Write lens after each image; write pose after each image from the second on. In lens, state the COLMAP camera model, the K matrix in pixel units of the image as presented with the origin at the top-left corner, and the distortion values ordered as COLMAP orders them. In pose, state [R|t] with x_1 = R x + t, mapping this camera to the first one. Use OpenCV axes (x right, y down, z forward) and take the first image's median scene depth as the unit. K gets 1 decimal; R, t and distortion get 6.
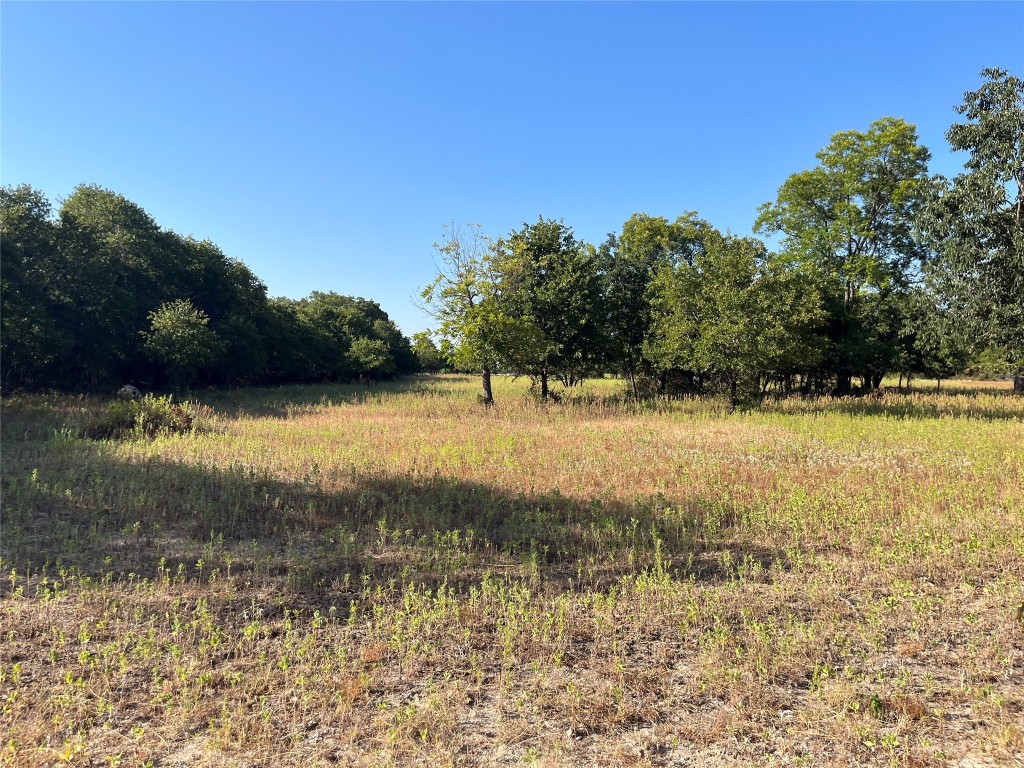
lens RADIAL K [[735.0, 0, 511.2], [0, 735.0, 376.9], [0, 0, 1]] dist [-0.004855, -0.043814]
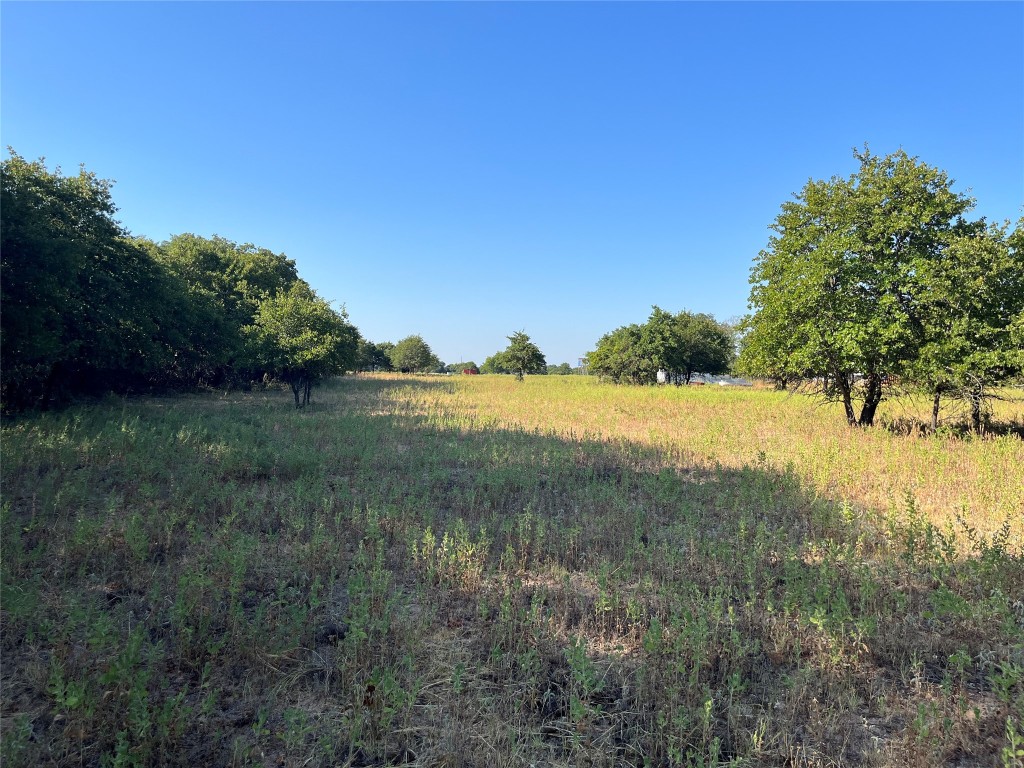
lens RADIAL K [[735.0, 0, 507.0], [0, 735.0, 375.3], [0, 0, 1]] dist [-0.004855, -0.043814]
pose [[0.990842, 0.015426, 0.134143, -0.073657], [-0.015391, 0.999881, -0.001301, -0.003034], [-0.134147, -0.000775, 0.990961, 0.313016]]
